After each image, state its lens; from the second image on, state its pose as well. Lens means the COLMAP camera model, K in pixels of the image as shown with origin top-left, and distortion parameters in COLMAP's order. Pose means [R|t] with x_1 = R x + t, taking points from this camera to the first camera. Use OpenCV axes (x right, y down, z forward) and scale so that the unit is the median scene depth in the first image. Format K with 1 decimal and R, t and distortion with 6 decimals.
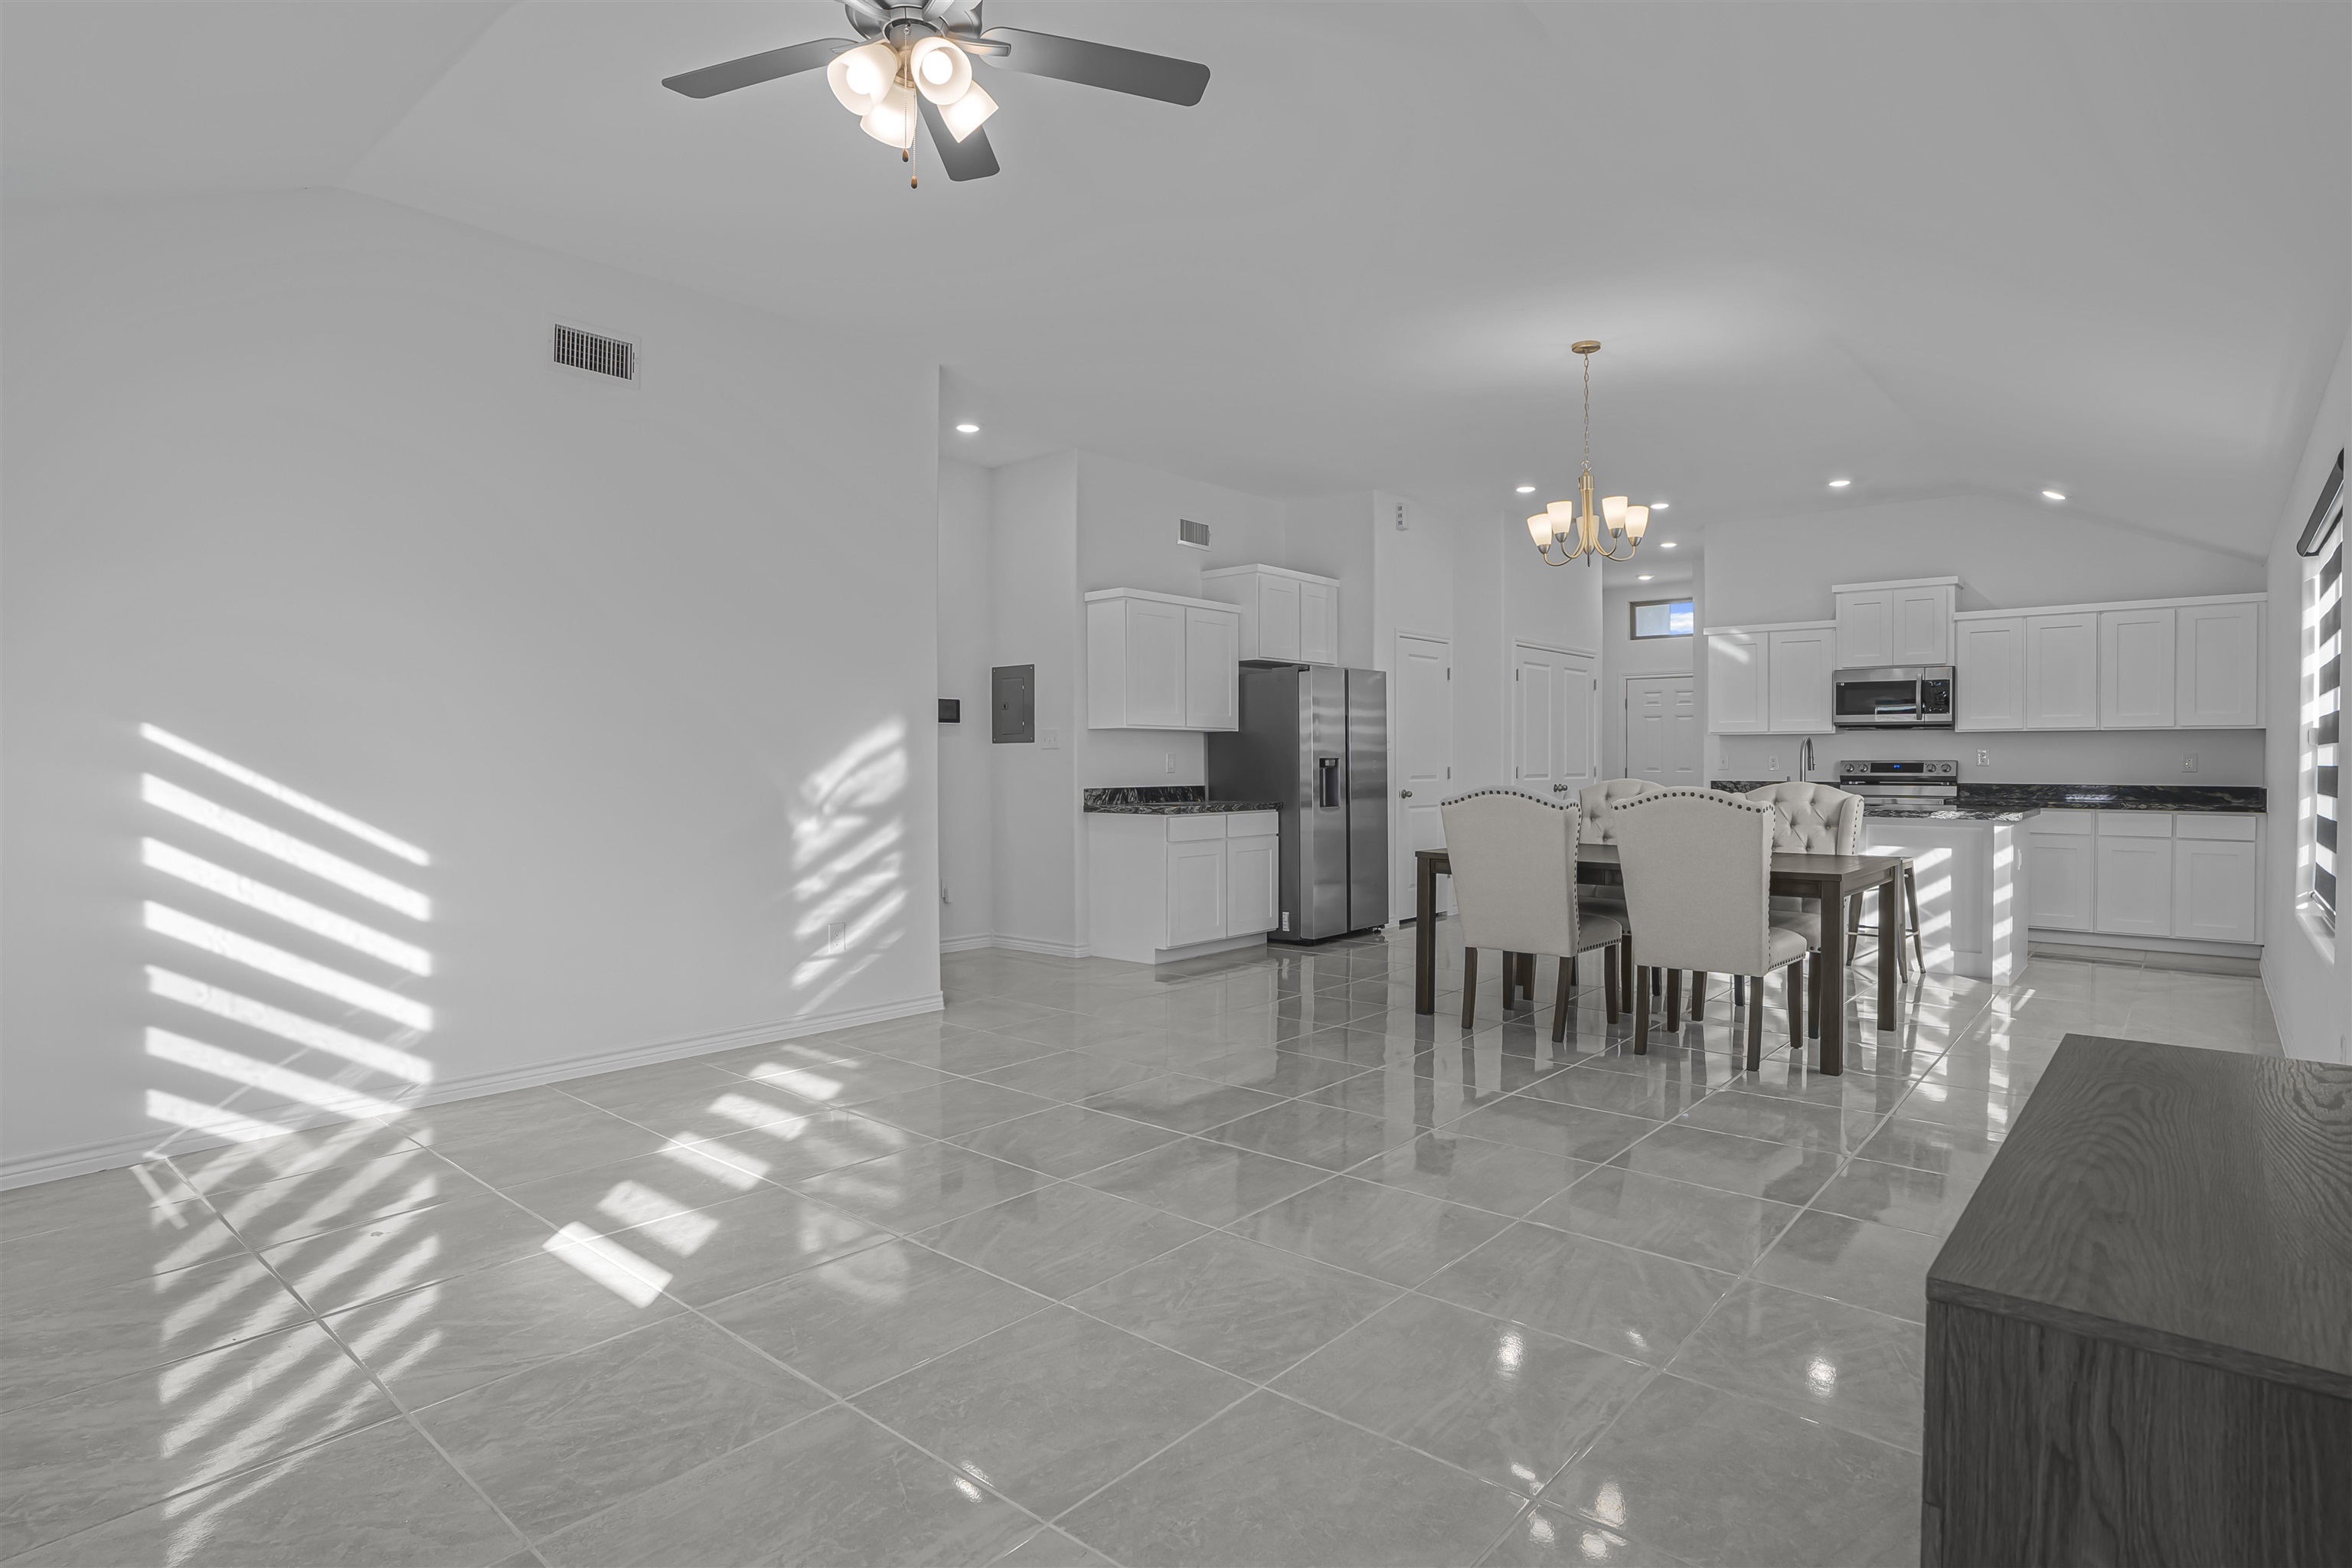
lens RADIAL K [[1243.0, 0, 1195.1], [0, 1243.0, 771.7], [0, 0, 1]] dist [-0.053475, 0.021596]
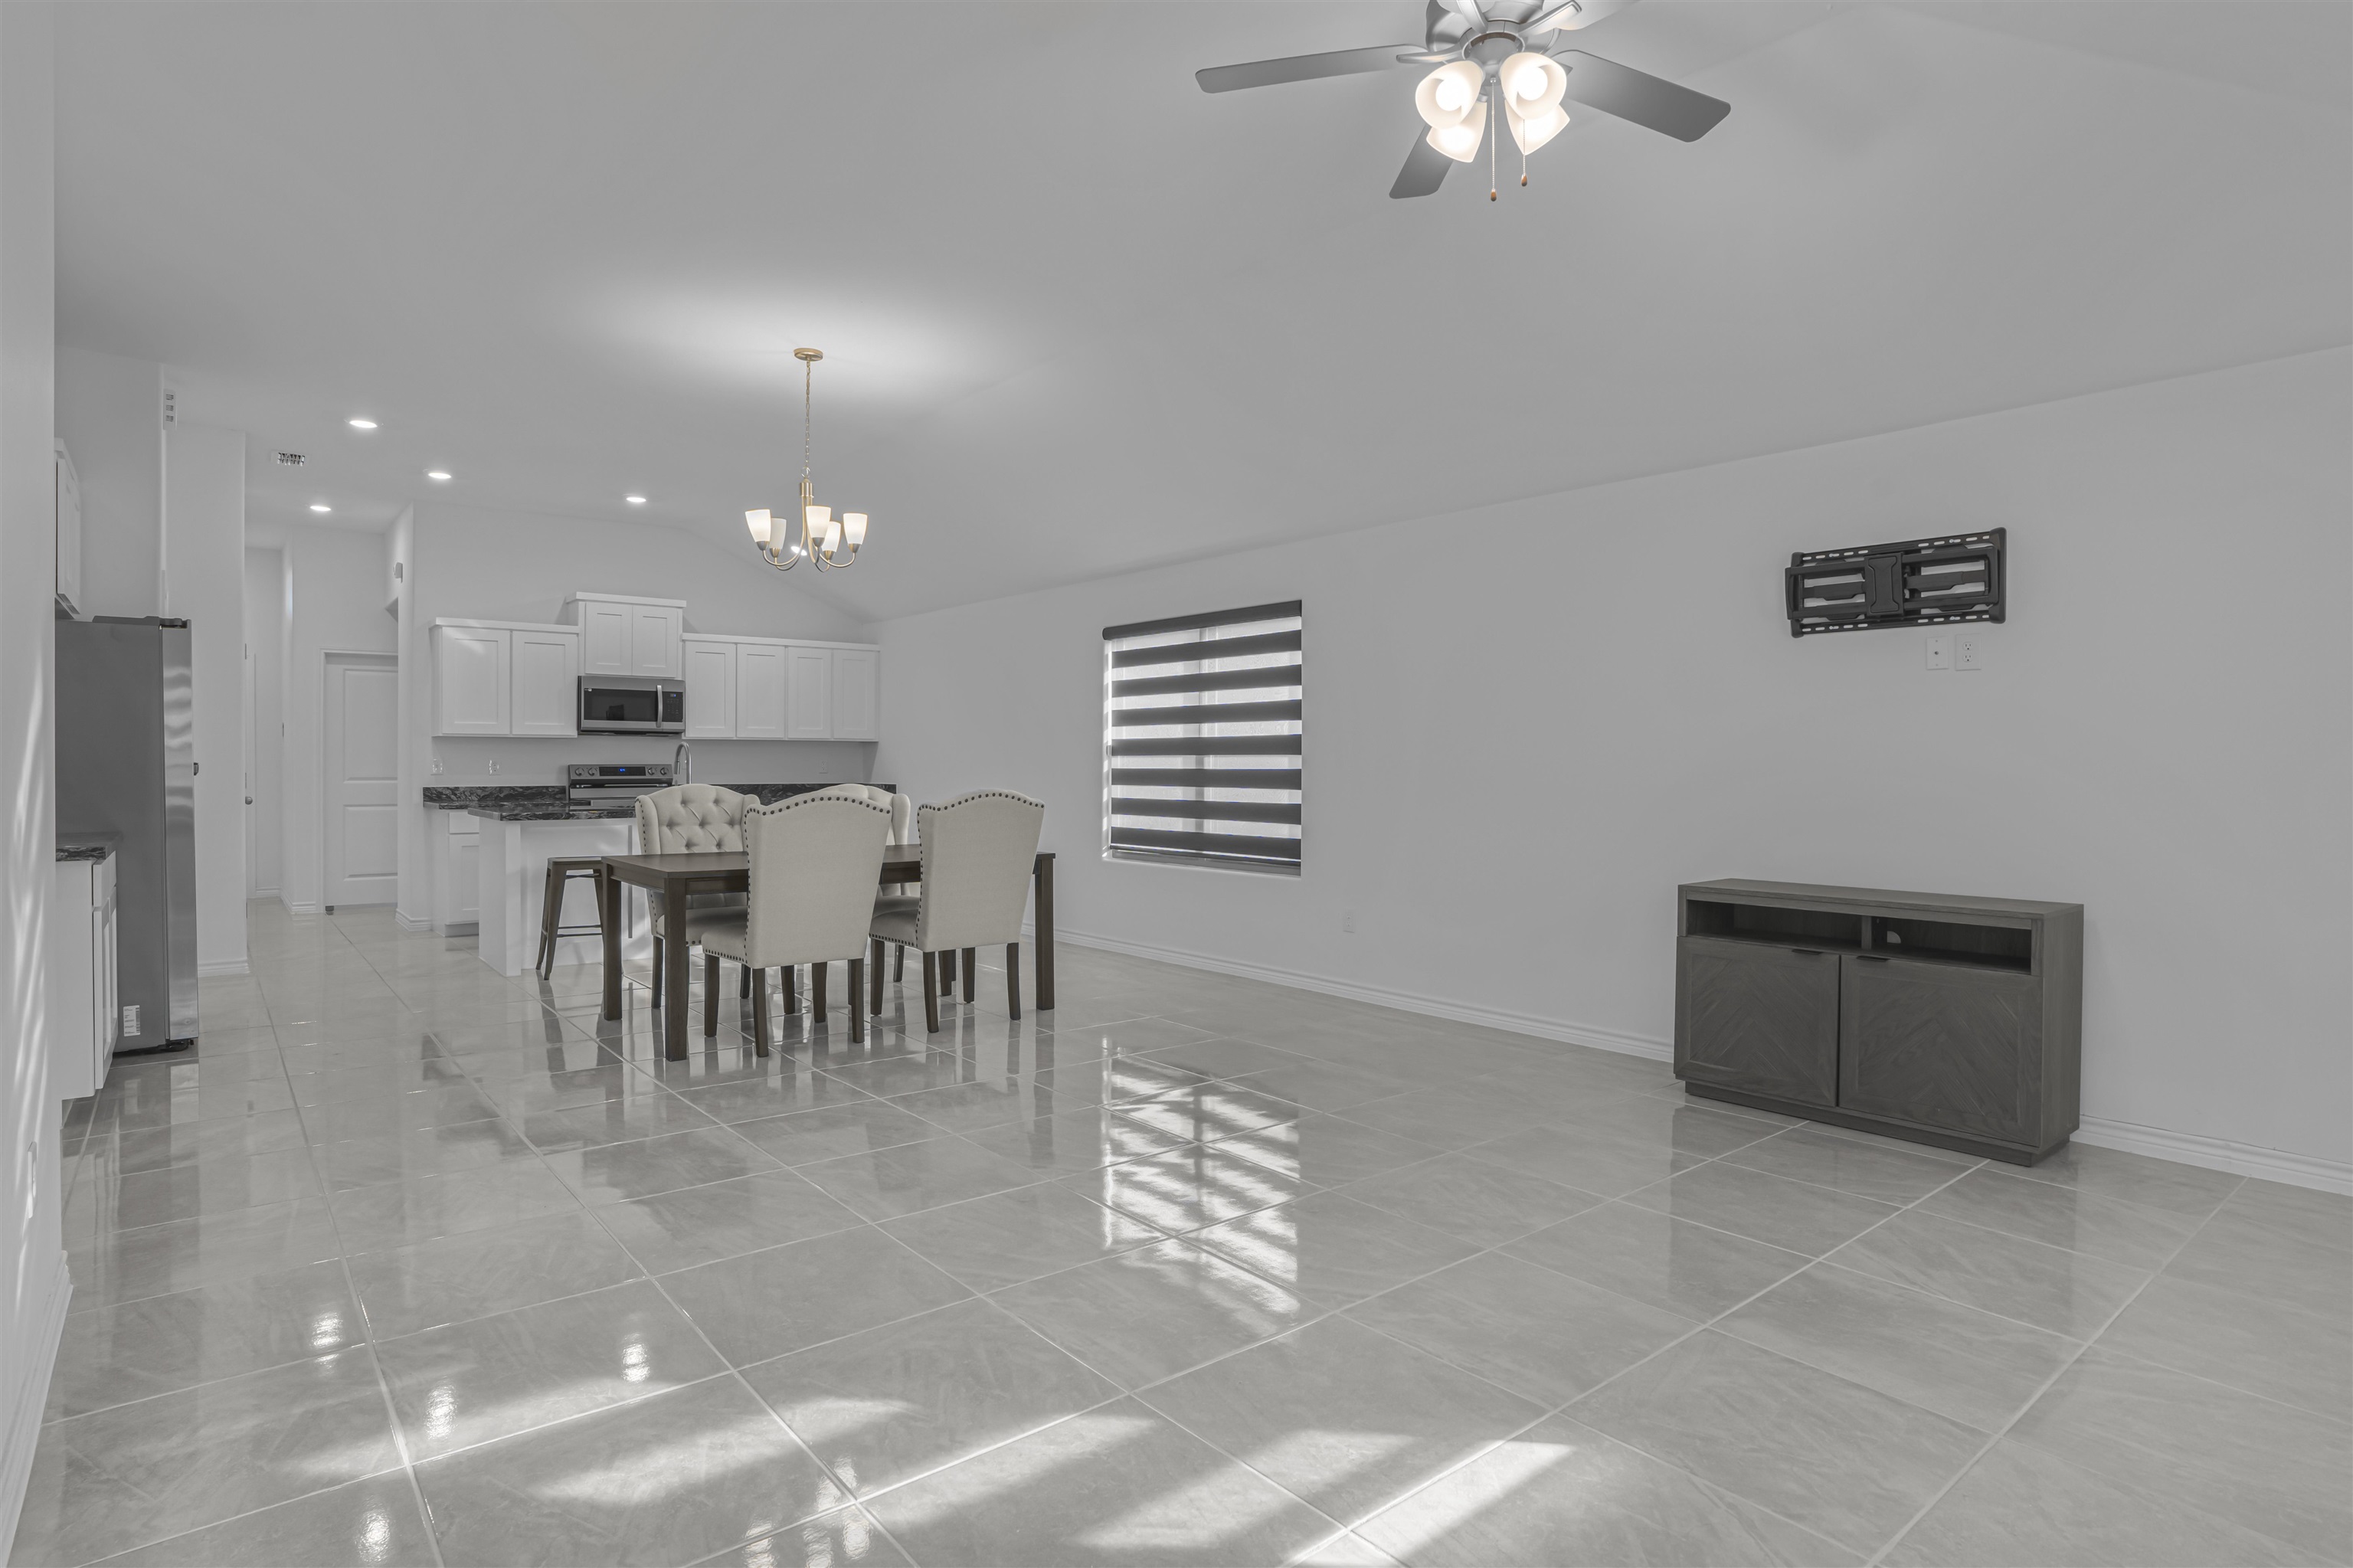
lens RADIAL K [[1243.6, 0, 1173.7], [0, 1243.6, 770.3], [0, 0, 1]] dist [-0.053475, 0.021596]
pose [[0.193228, -0.004584, 0.981143, -0.432380], [0.009022, 0.999955, 0.002895, -0.003385], [-0.981112, 0.008293, 0.193260, 0.365322]]
